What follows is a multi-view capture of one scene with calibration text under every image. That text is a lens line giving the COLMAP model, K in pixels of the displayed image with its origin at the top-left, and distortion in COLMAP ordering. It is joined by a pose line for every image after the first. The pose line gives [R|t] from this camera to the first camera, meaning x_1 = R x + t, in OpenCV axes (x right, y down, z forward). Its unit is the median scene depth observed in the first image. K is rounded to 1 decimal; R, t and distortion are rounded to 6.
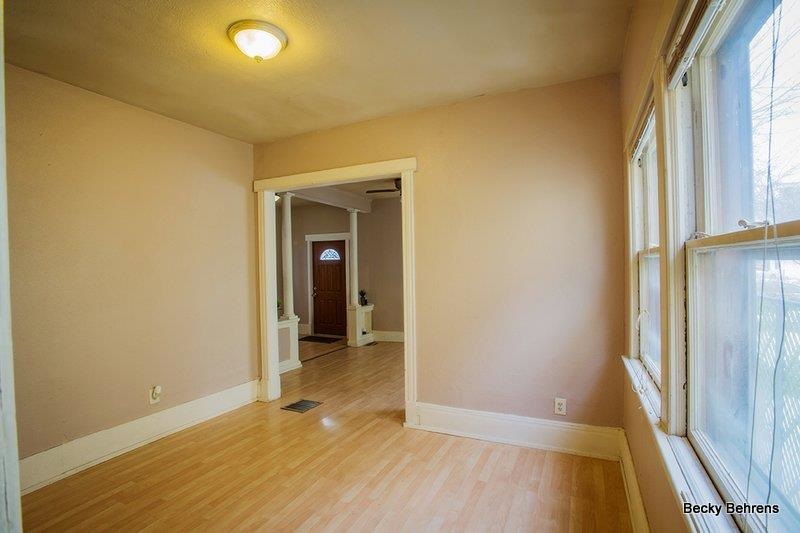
lens RADIAL K [[390.9, 0, 400.8], [0, 390.9, 267.6], [0, 0, 1]] dist [-0.027150, 0.000638]
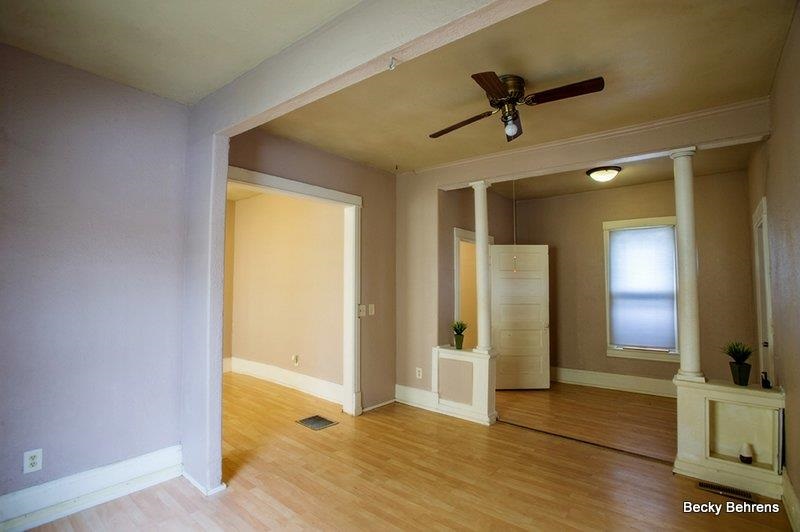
lens RADIAL K [[390.9, 0, 399.6], [0, 390.9, 269.4], [0, 0, 1]] dist [-0.027150, 0.000638]
pose [[-0.256326, -0.016382, -0.966452, 0.551375], [0.001738, 0.999847, -0.017409, -0.015805], [0.966589, -0.006142, -0.256258, 1.218306]]
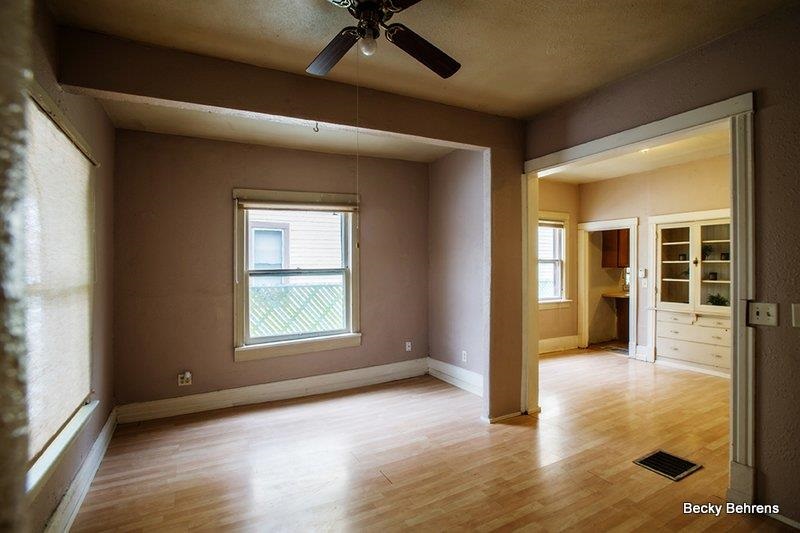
lens RADIAL K [[390.9, 0, 406.6], [0, 390.9, 266.9], [0, 0, 1]] dist [-0.027150, 0.000638]
pose [[-0.816234, 0.023817, 0.577230, -0.231572], [0.016405, 0.999702, -0.018052, 0.010411], [-0.577488, -0.005265, -0.816382, 1.514480]]
